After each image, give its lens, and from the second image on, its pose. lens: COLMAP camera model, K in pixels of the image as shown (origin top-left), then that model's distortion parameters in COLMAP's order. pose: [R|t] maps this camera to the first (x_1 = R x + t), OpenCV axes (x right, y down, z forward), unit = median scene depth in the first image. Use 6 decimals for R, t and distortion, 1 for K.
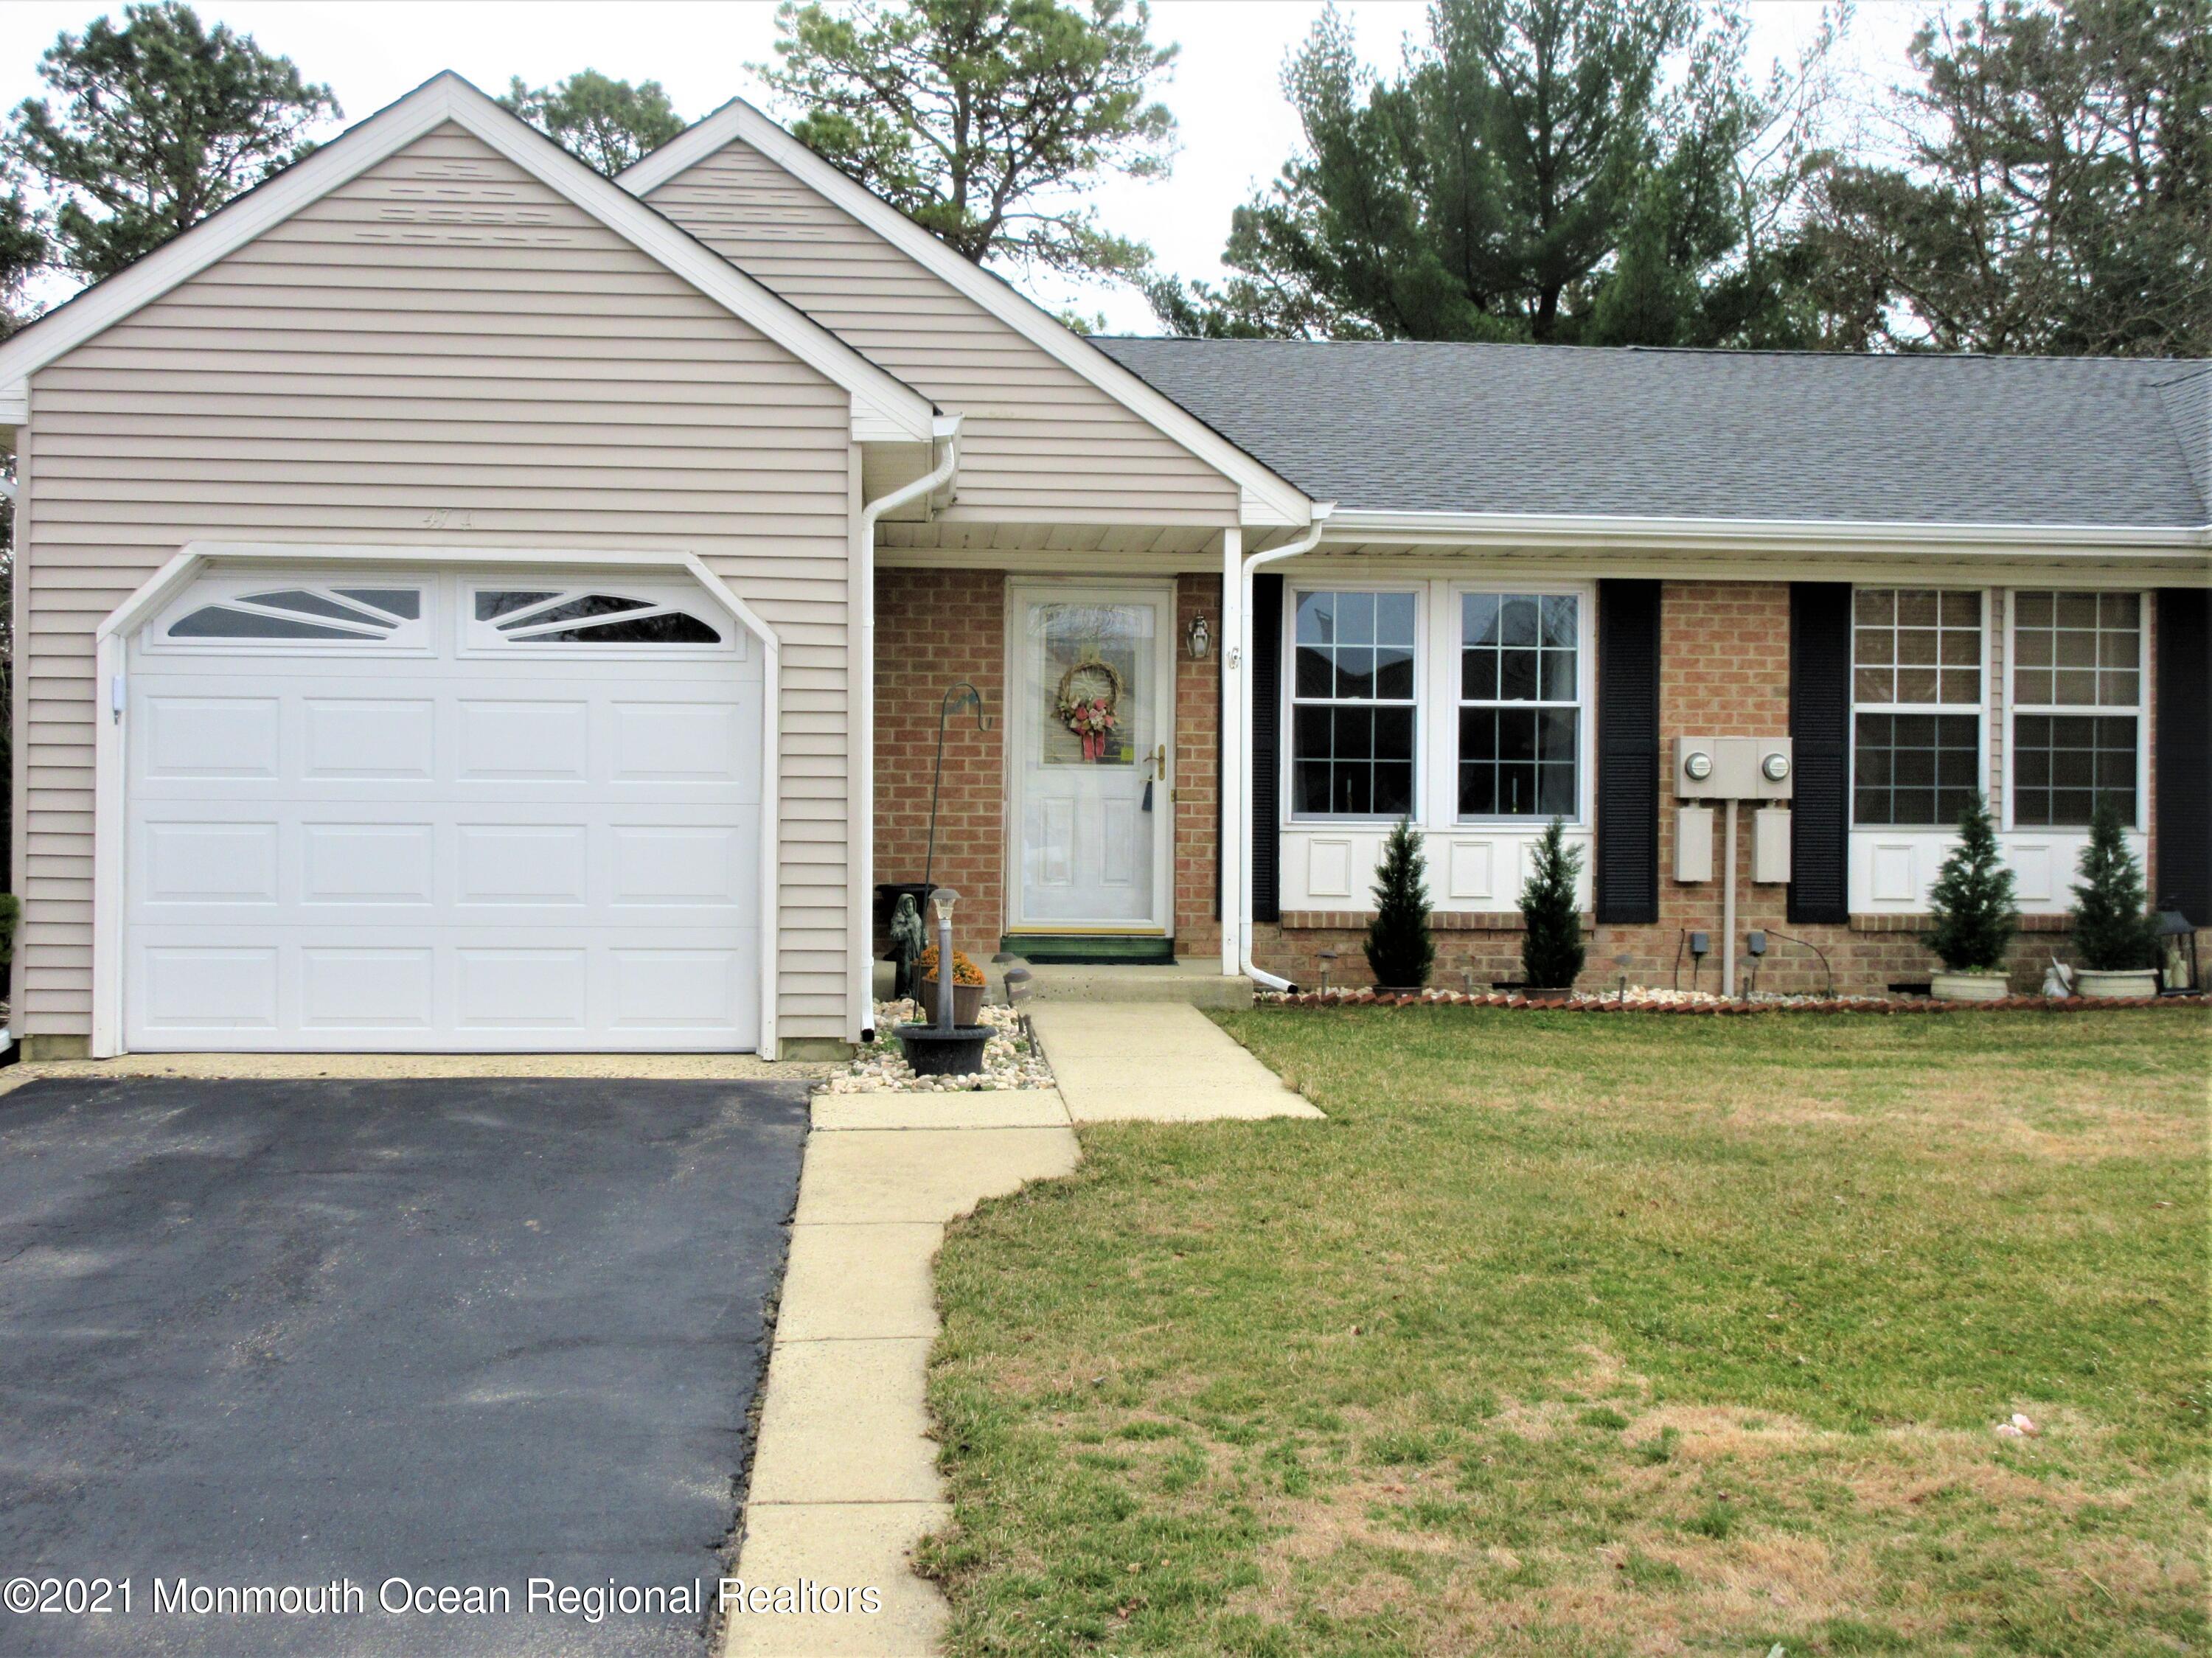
lens RADIAL K [[2371.0, 0, 1113.4], [0, 2371.0, 840.1], [0, 0, 1]] dist [-0.010405, 0.022929]
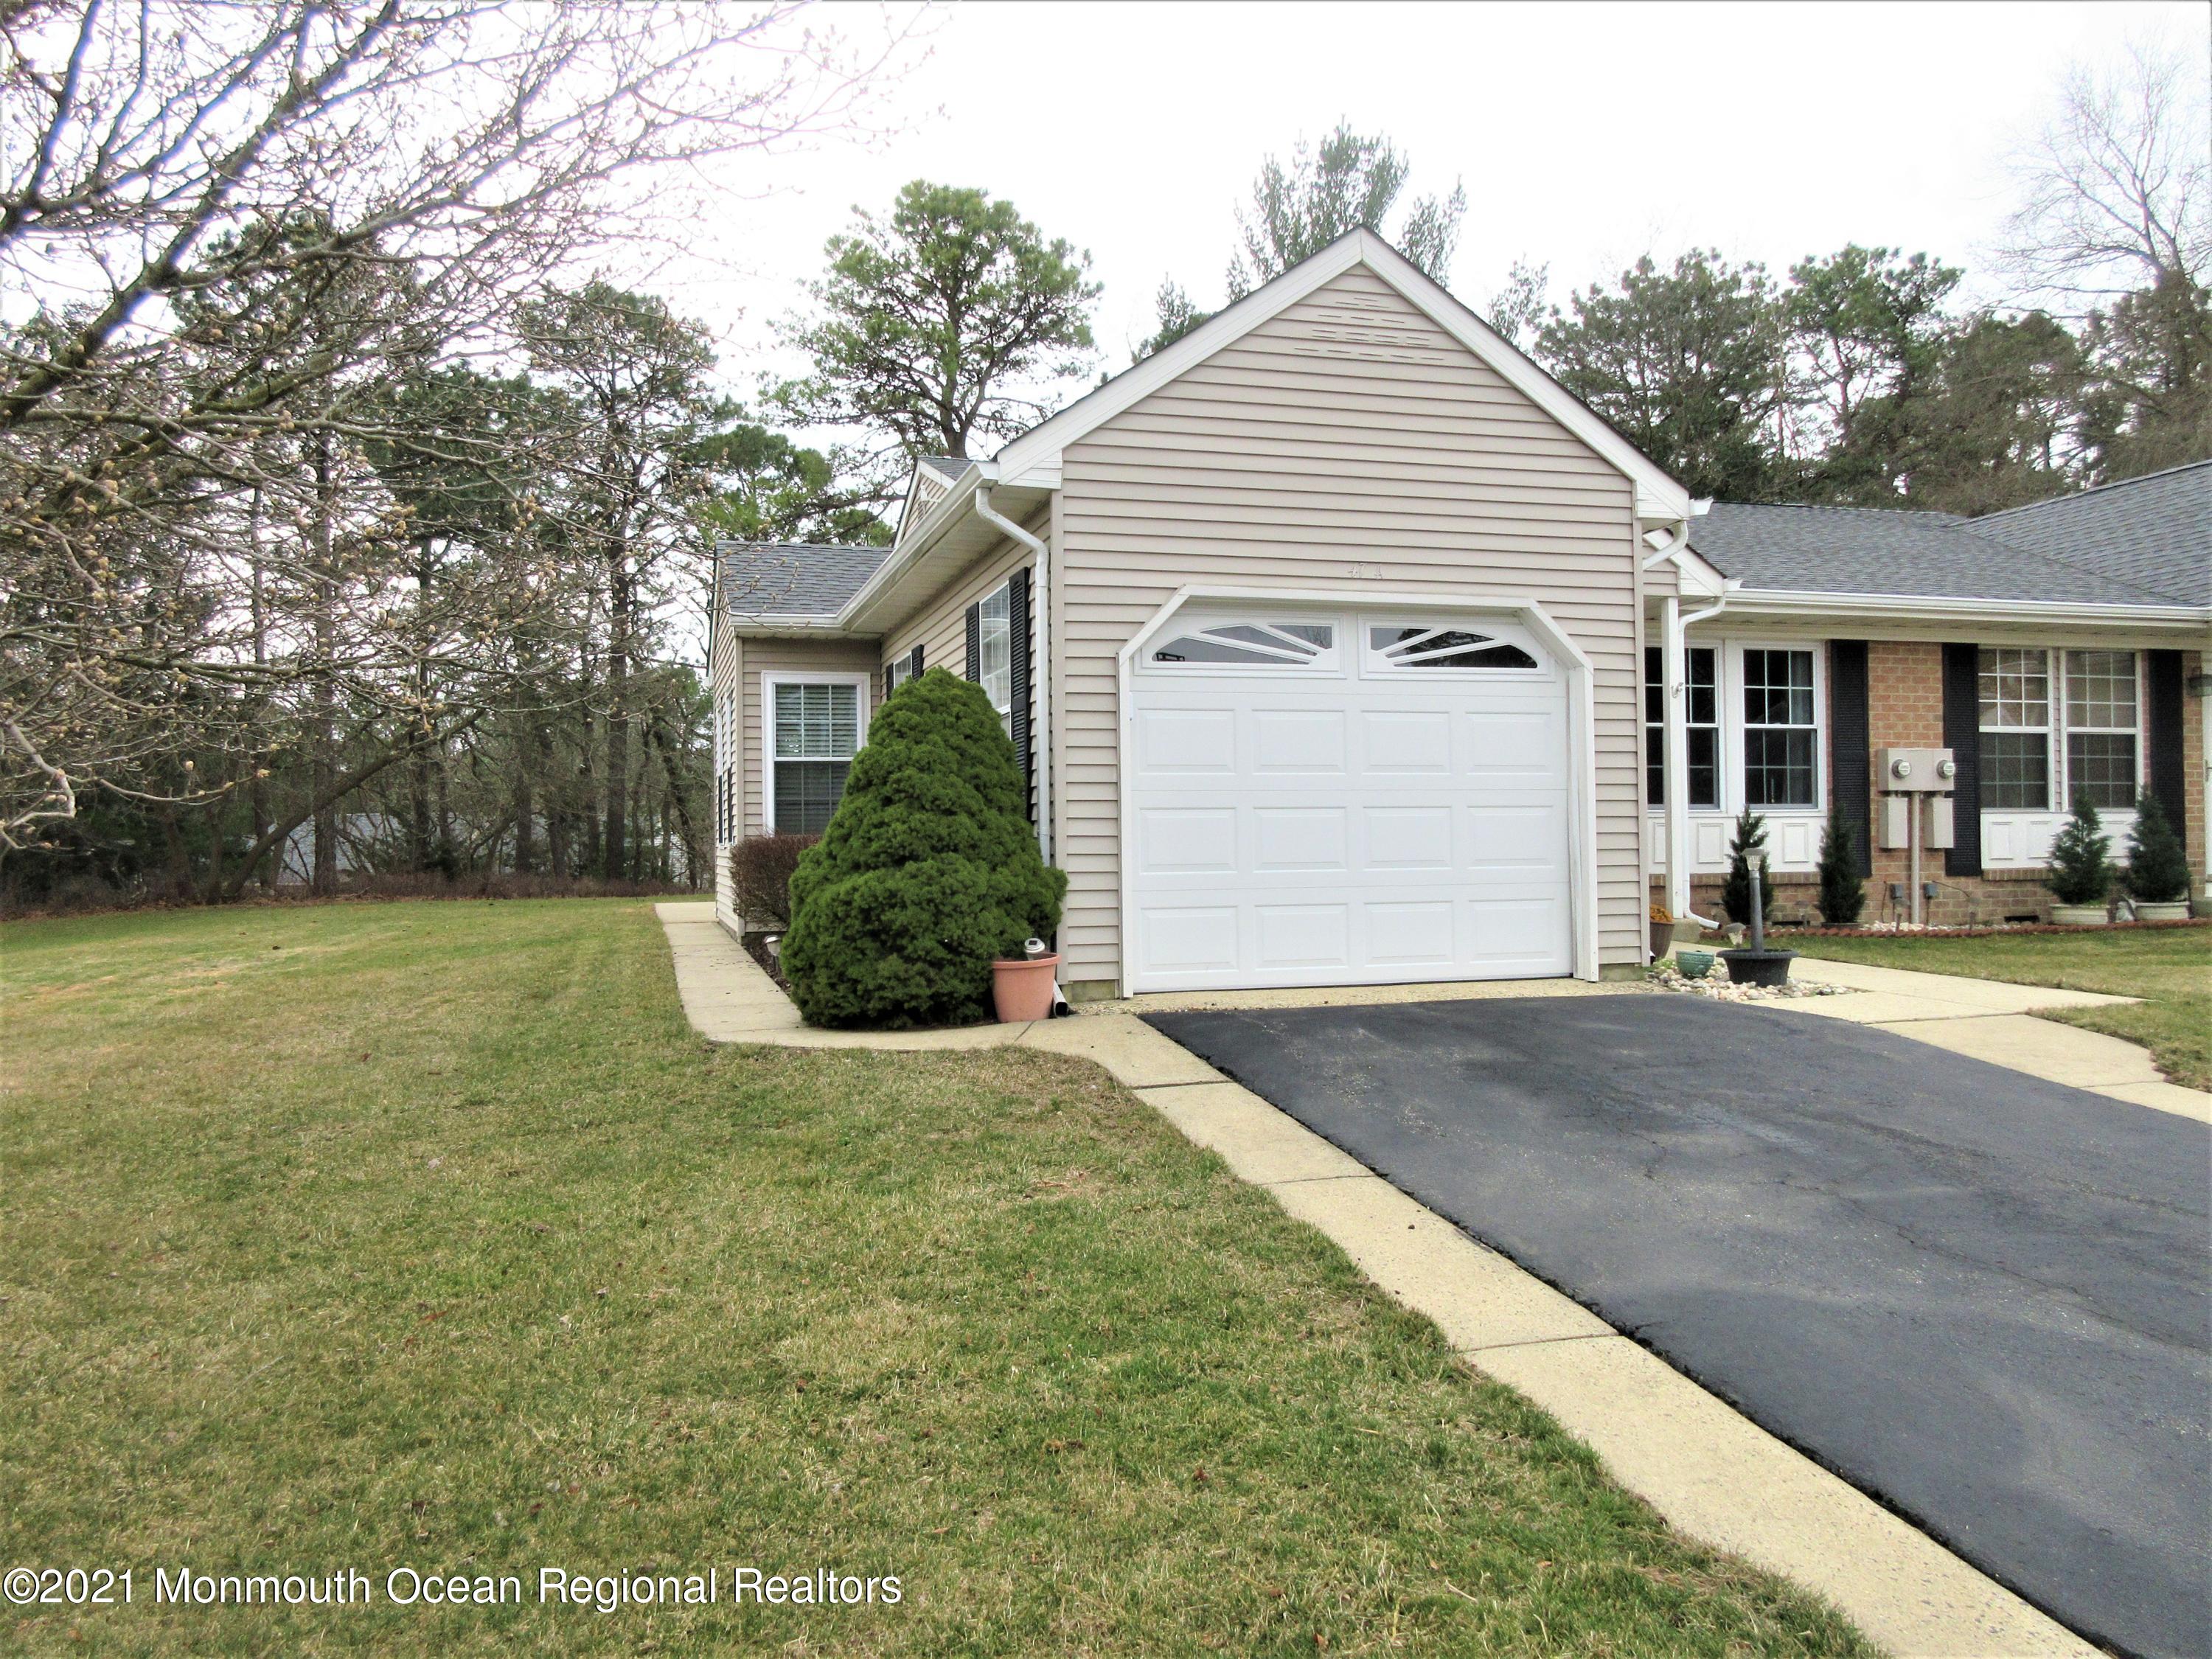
lens RADIAL K [[1648.0, 0, 1088.7], [0, 1648.0, 831.4], [0, 0, 1]] dist [-0.039140, 0.062281]
pose [[0.982354, -0.015463, 0.186389, -0.431741], [0.018216, 0.999749, -0.013067, 0.011352], [-0.186140, 0.016231, 0.982389, 0.107644]]
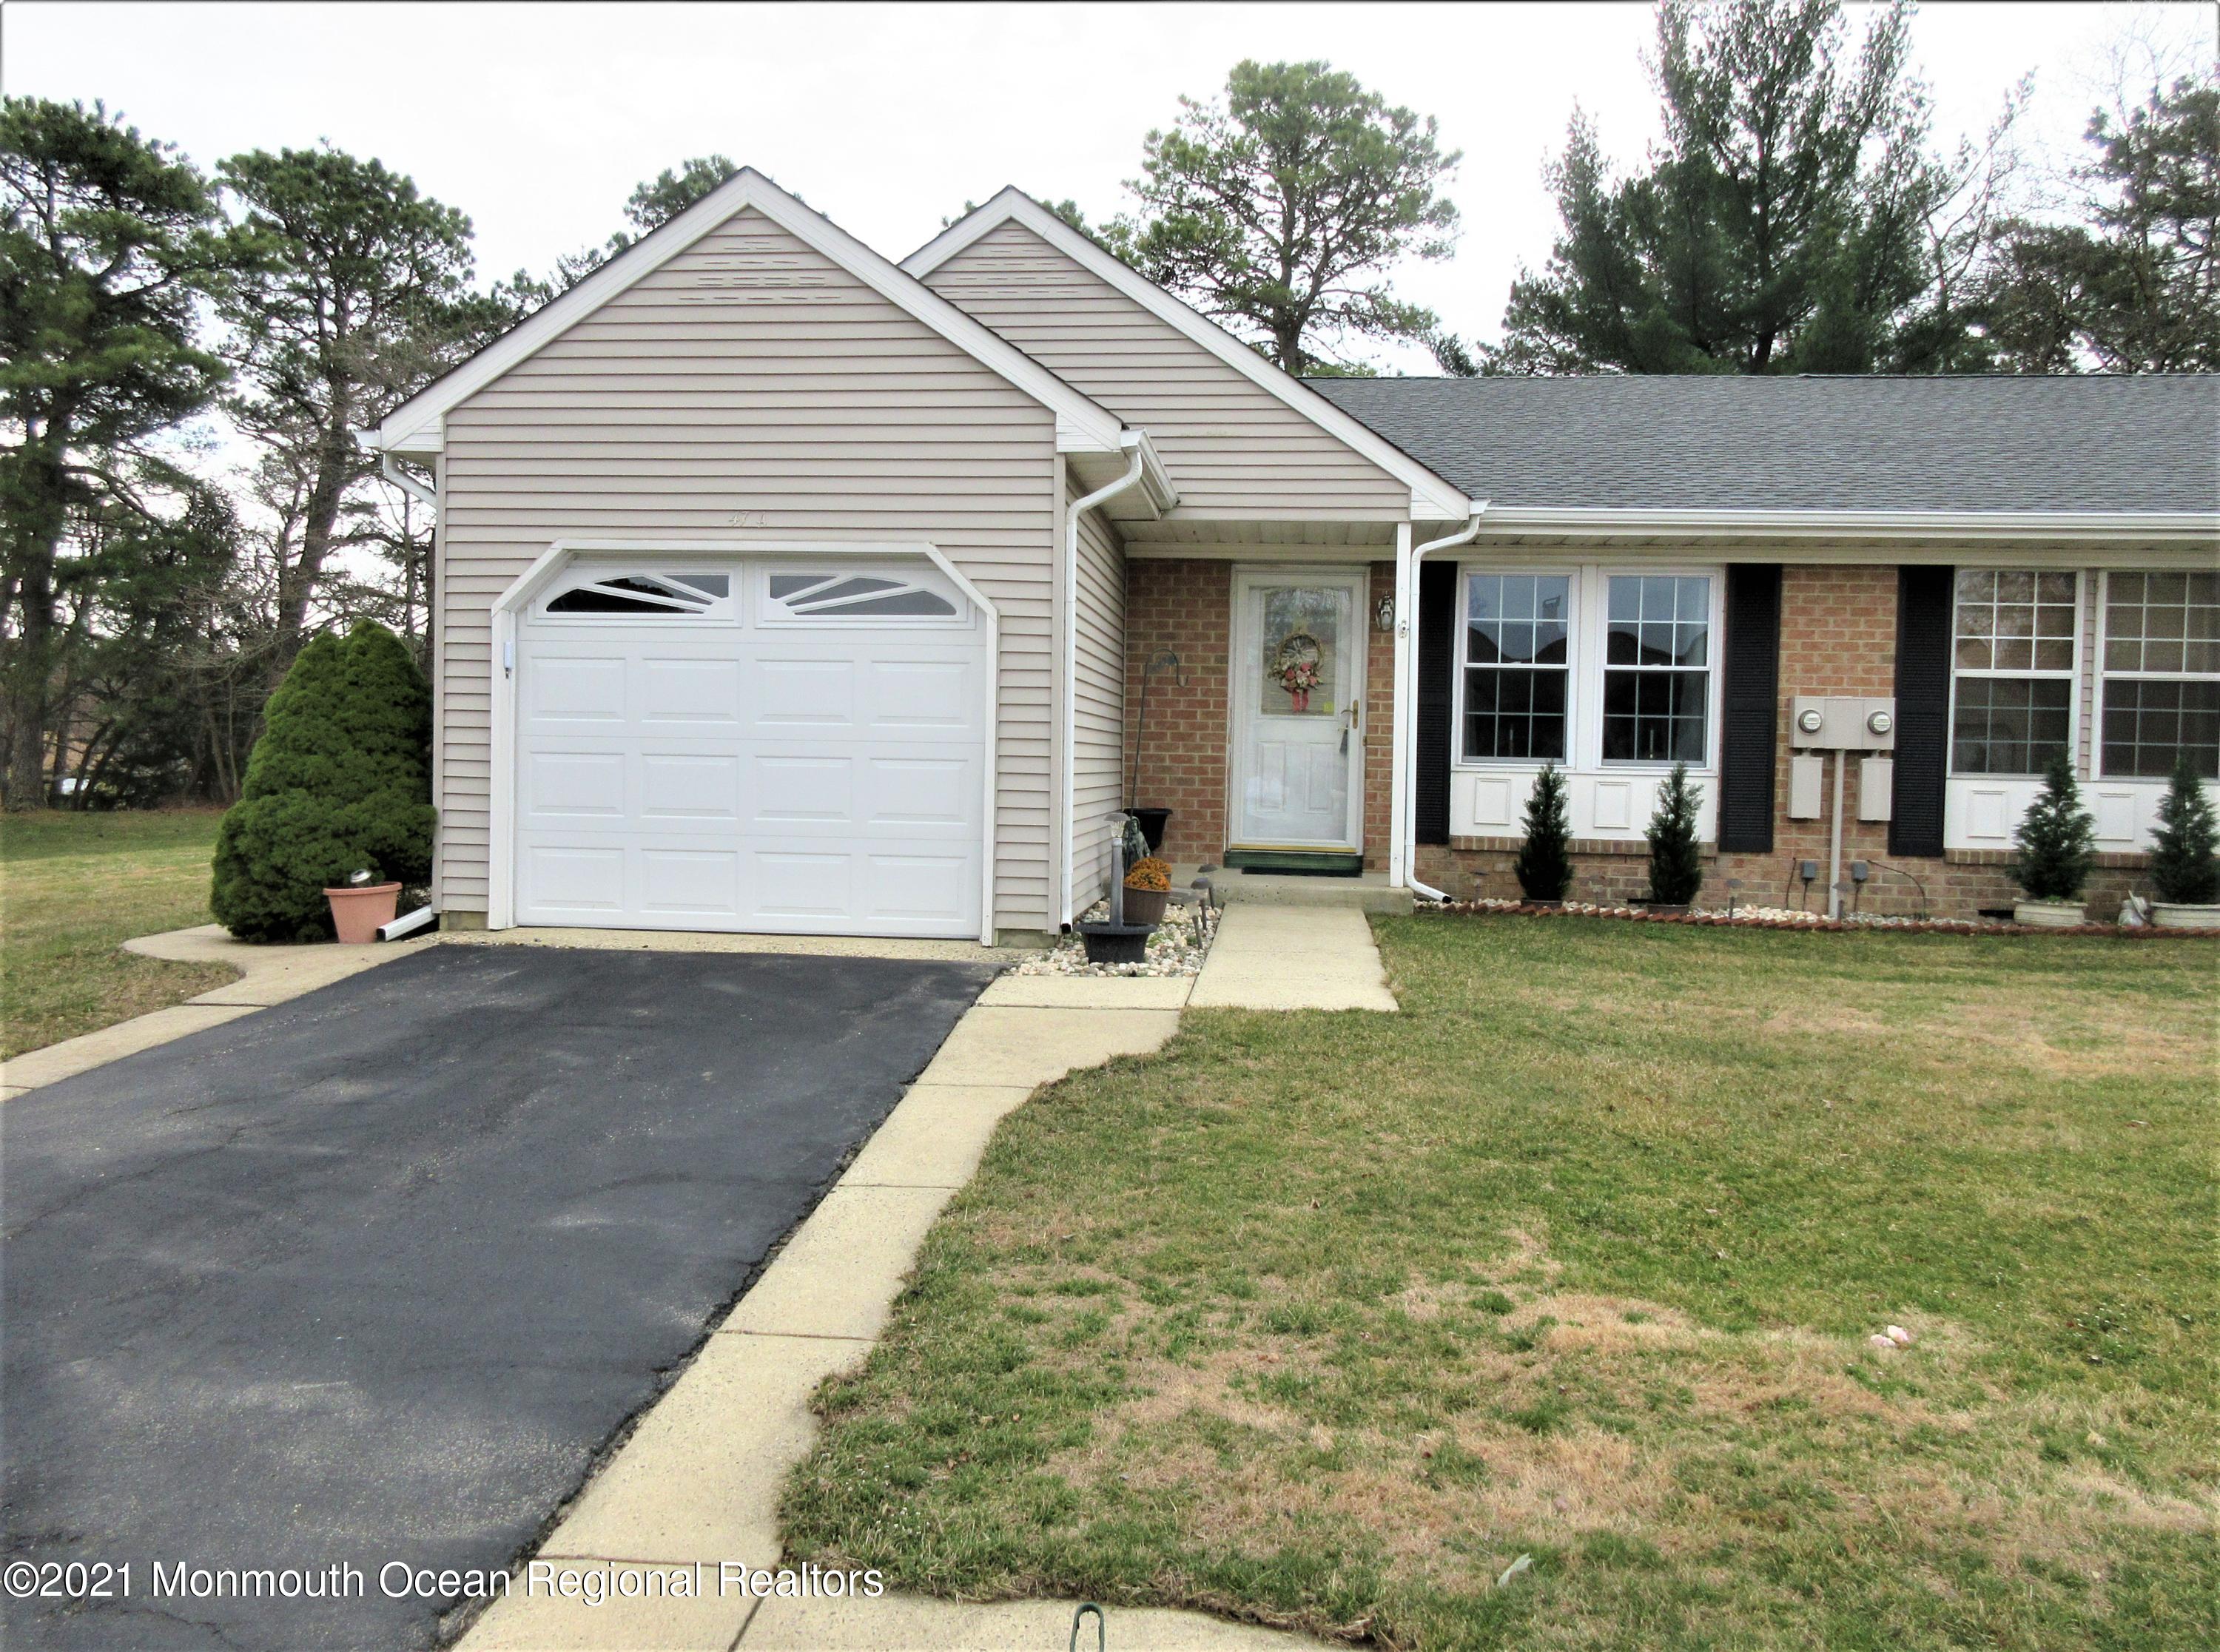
lens RADIAL K [[1779.8, 0, 1110.0], [0, 1779.8, 826.0], [0, 0, 1]] dist [-0.030024, 0.060672]
pose [[0.982300, 0.019900, -0.186253, 0.069069], [-0.014601, 0.999450, 0.029777, -0.000172], [0.186743, -0.026530, 0.982050, 0.060577]]
